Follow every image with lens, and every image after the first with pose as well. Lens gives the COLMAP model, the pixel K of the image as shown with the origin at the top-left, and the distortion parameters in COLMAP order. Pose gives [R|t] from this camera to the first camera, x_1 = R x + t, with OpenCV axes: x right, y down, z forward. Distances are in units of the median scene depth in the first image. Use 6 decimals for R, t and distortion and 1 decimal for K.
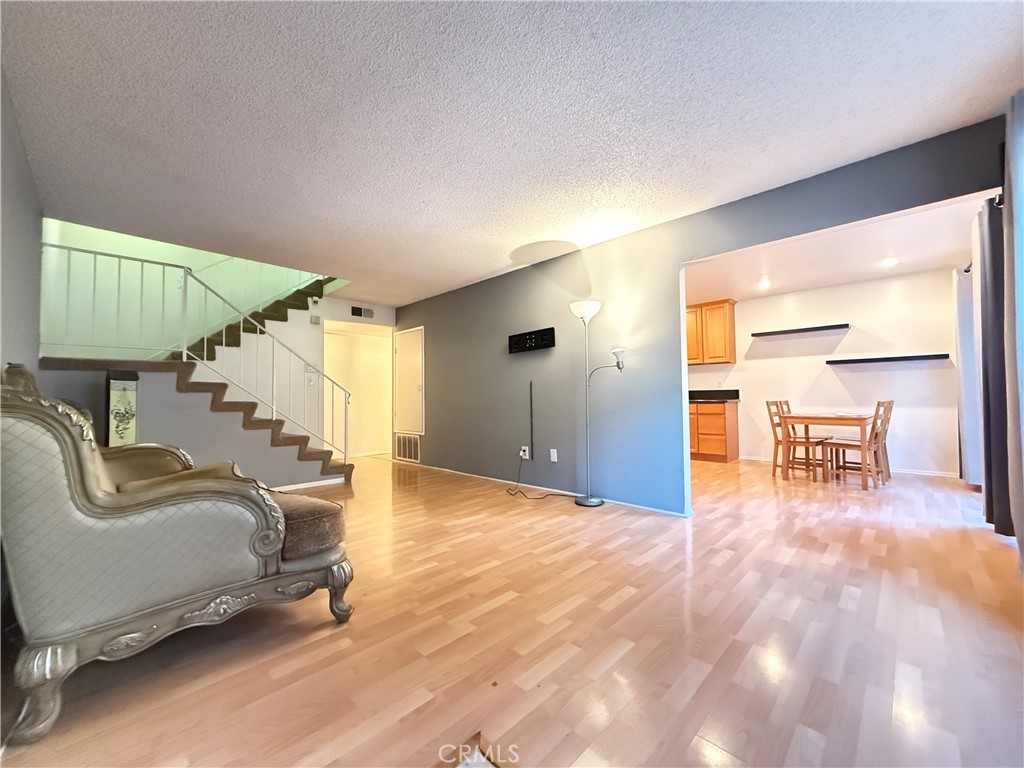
lens RADIAL K [[407.1, 0, 512.5], [0, 407.1, 385.8], [0, 0, 1]] dist [-0.000017, -0.000070]
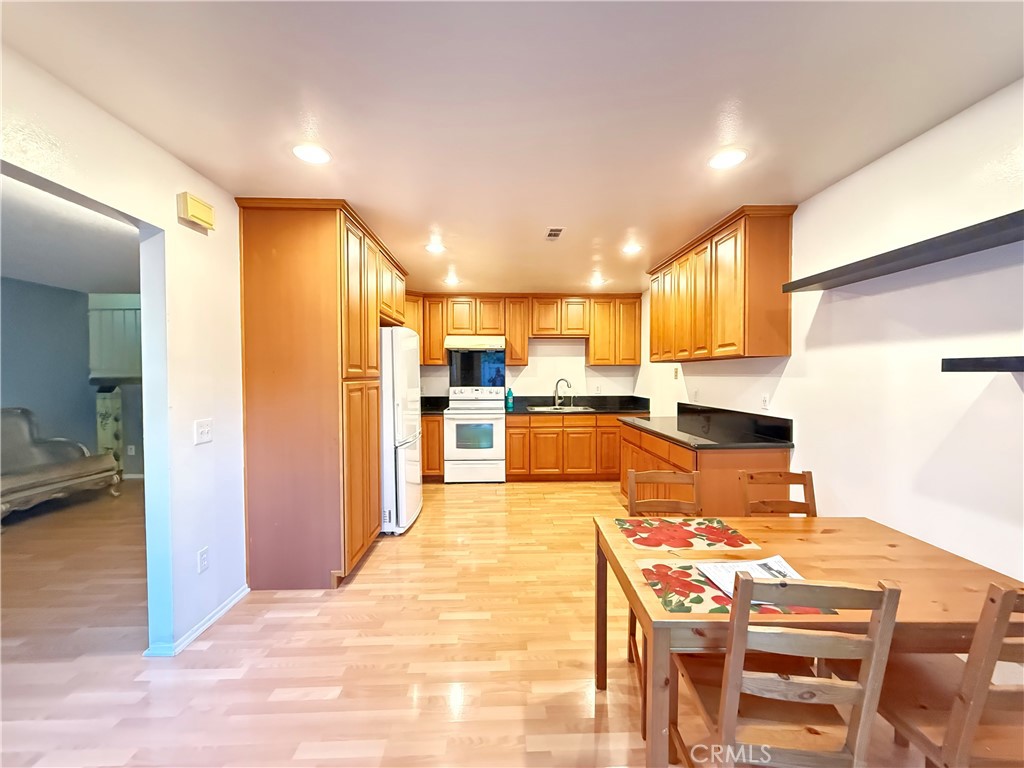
lens RADIAL K [[407.1, 0, 508.4], [0, 407.1, 382.7], [0, 0, 1]] dist [-0.000017, -0.000070]
pose [[0.717941, 0.023203, -0.695717, 1.234181], [0.015478, 0.998665, 0.049279, -0.103982], [0.695932, -0.046148, 0.716623, 0.968175]]
